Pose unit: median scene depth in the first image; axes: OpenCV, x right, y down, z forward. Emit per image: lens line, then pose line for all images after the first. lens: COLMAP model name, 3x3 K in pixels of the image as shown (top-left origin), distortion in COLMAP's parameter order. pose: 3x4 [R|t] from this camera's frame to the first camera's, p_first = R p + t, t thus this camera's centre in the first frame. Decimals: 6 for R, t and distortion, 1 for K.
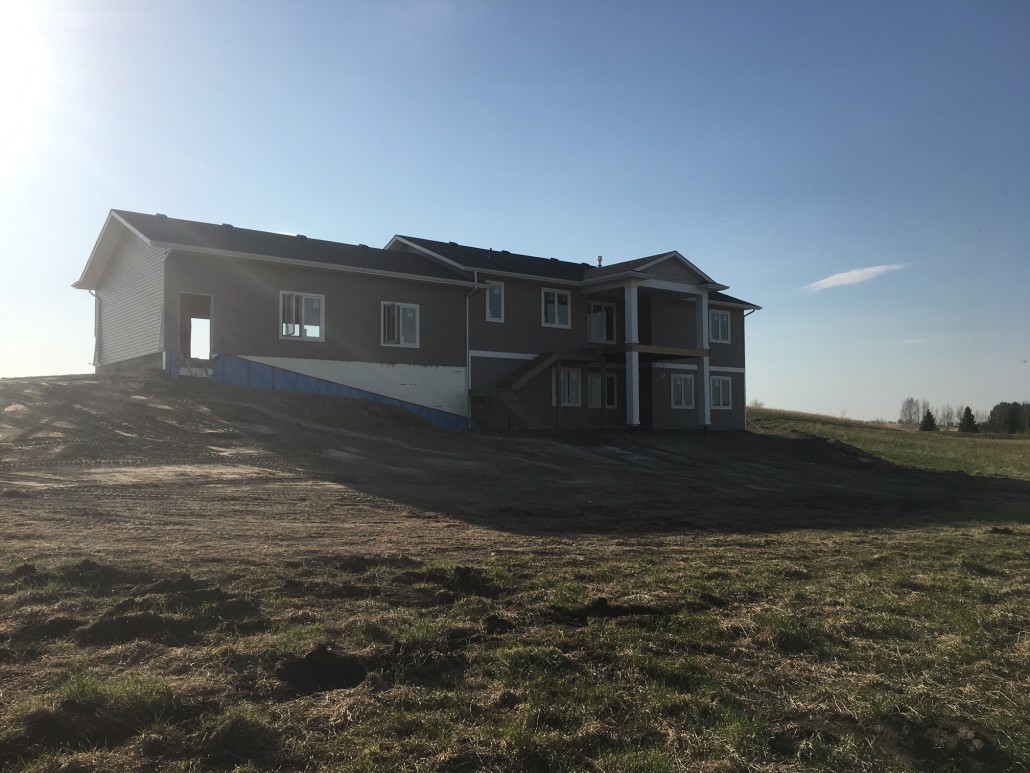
lens RADIAL K [[877.1, 0, 517.7], [0, 877.1, 386.8], [0, 0, 1]] dist [0.042821, -0.026718]
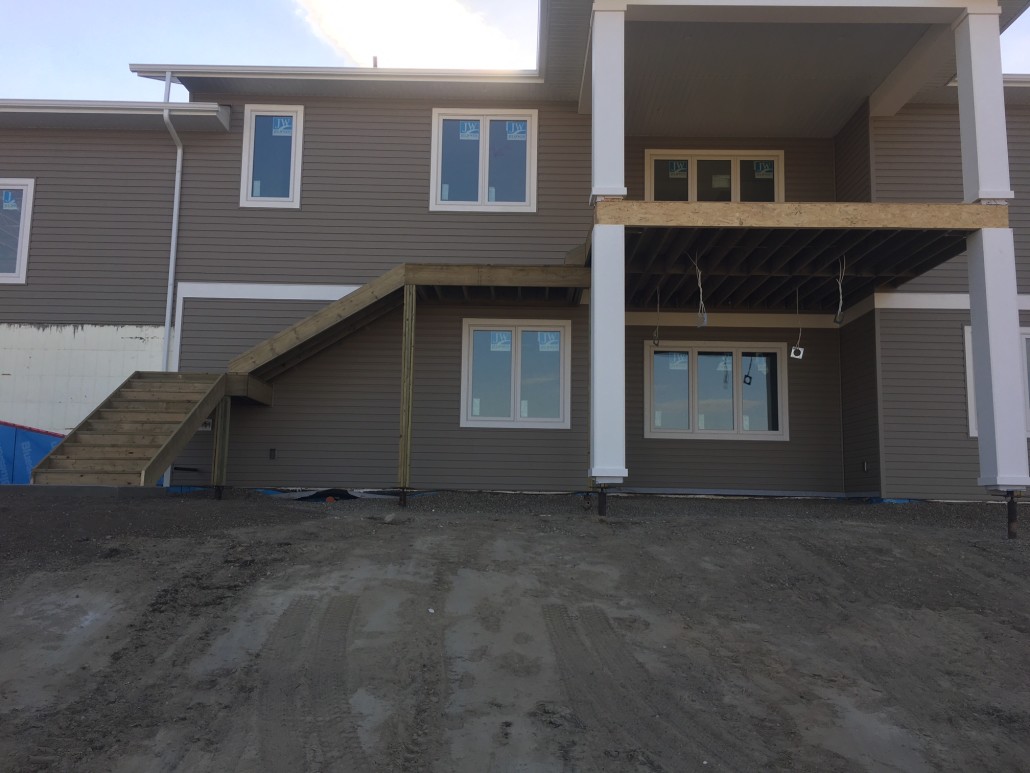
lens RADIAL K [[877.1, 0, 515.9], [0, 877.1, 383.8], [0, 0, 1]] dist [0.042821, -0.026718]
pose [[0.772417, -0.062923, -0.631991, 0.294159], [0.010363, 0.996196, -0.086519, 0.036623], [0.635031, 0.060280, 0.770131, 0.777120]]
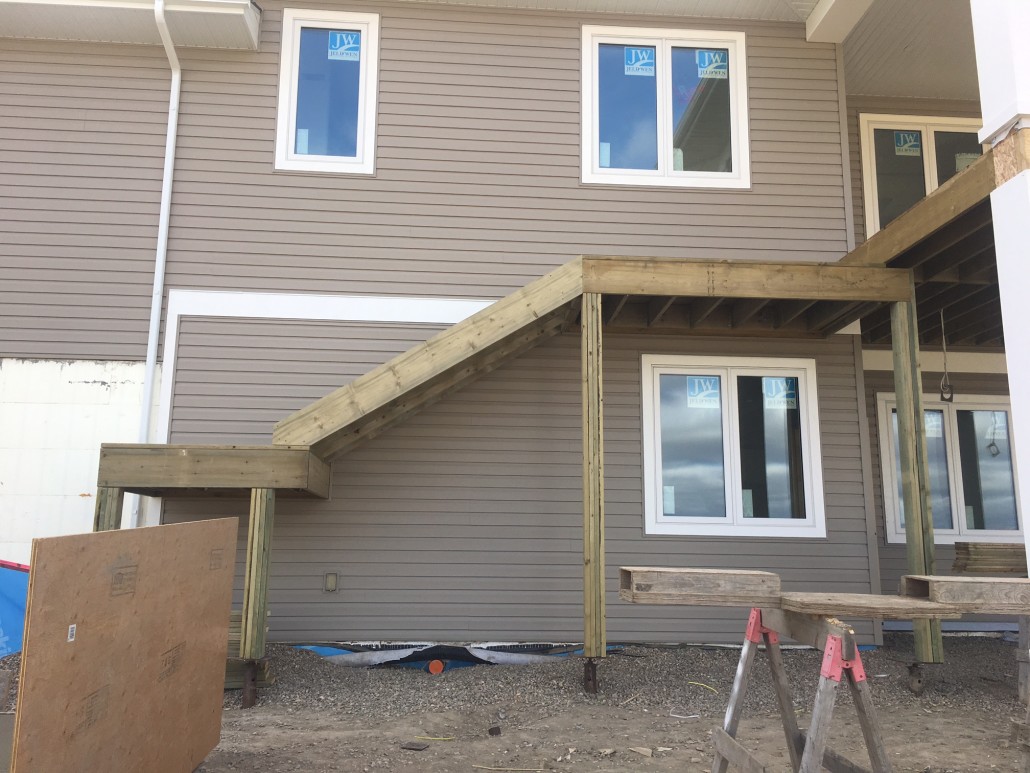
lens RADIAL K [[877.1, 0, 505.9], [0, 877.1, 387.3], [0, 0, 1]] dist [0.042821, -0.026718]
pose [[0.814534, -0.090855, -0.572957, 0.143407], [0.012016, 0.990090, -0.139917, 0.016393], [0.579991, 0.107082, 0.807554, 0.843951]]
